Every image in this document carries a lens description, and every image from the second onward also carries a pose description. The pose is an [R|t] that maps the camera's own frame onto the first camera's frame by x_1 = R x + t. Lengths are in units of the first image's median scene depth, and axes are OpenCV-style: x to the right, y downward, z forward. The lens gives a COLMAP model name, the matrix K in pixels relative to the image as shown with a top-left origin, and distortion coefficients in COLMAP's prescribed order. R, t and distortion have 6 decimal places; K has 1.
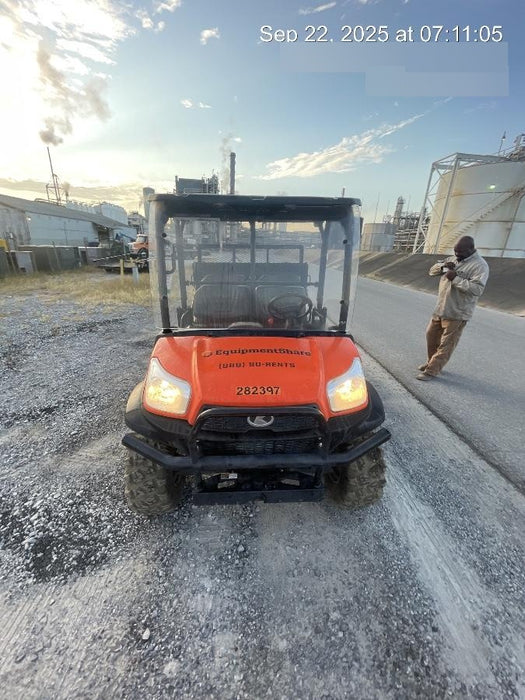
lens RADIAL K [[286.9, 0, 262.5], [0, 286.9, 350.0], [0, 0, 1]] dist [0.000670, 0.000124]
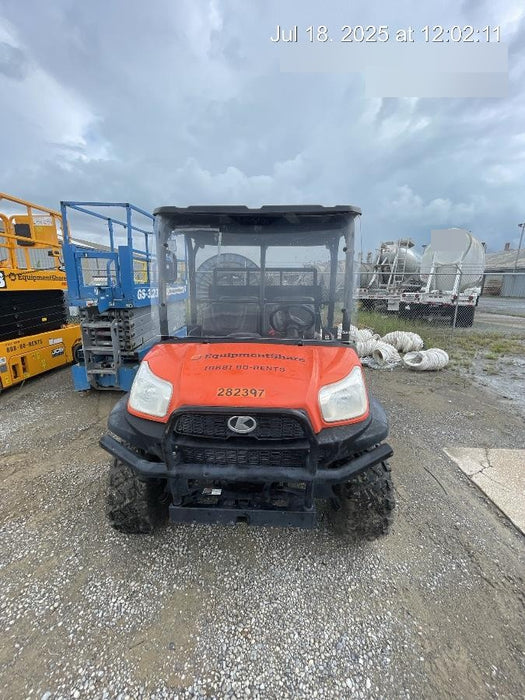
lens RADIAL K [[285.8, 0, 262.7], [0, 285.8, 346.5], [0, 0, 1]] dist [-0.000446, -0.000277]
pose [[0.995133, 0.013410, -0.097629, 0.130725], [-0.026067, 0.991230, -0.129555, 0.102074], [0.095035, 0.131469, 0.986754, 0.066560]]
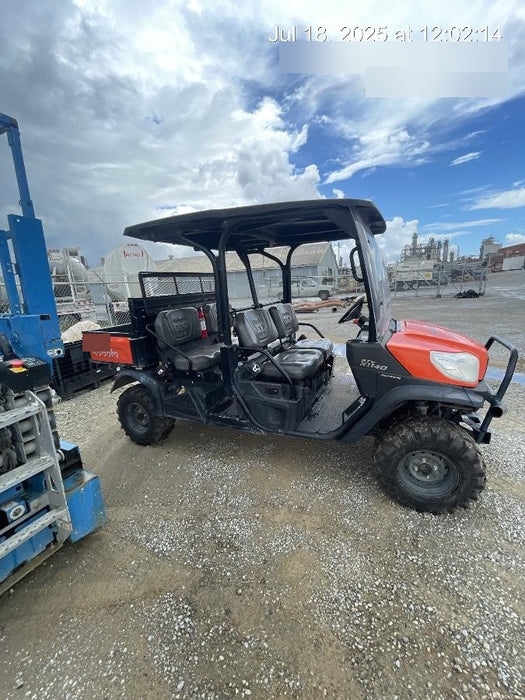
lens RADIAL K [[285.8, 0, 262.7], [0, 285.8, 346.5], [0, 0, 1]] dist [-0.000446, -0.000277]
pose [[0.465033, -0.225199, 0.856171, -1.651460], [0.361548, 0.931090, 0.048528, -0.279780], [-0.808101, 0.286980, 0.514408, 1.010325]]
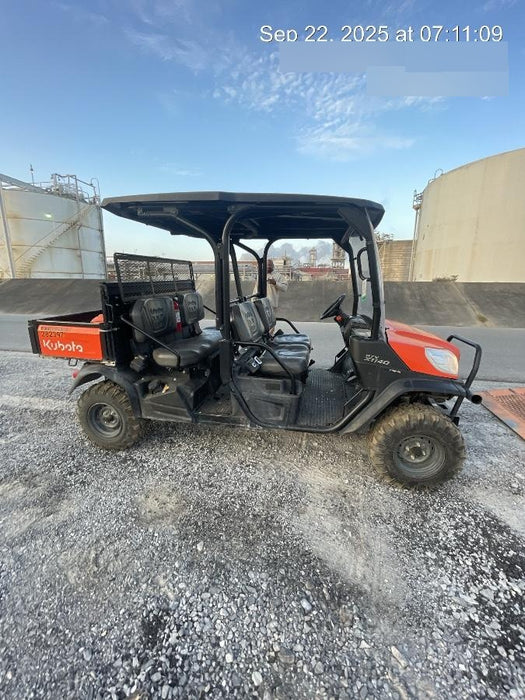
lens RADIAL K [[285.8, 0, 262.7], [0, 285.8, 346.5], [0, 0, 1]] dist [-0.000446, -0.000277]
pose [[0.245045, -0.243284, 0.938491, -1.736876], [0.327224, 0.931956, 0.156150, -0.401869], [-0.912621, 0.268833, 0.307980, 1.321144]]
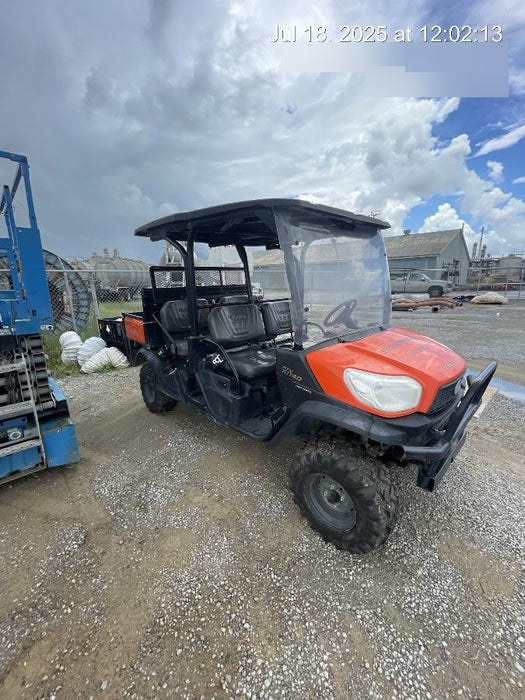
lens RADIAL K [[285.8, 0, 262.7], [0, 285.8, 346.5], [0, 0, 1]] dist [-0.000446, -0.000277]
pose [[0.759955, -0.177697, 0.625214, -1.221744], [0.251114, 0.967485, -0.030255, -0.088776], [-0.599509, 0.179993, 0.779866, 0.459487]]
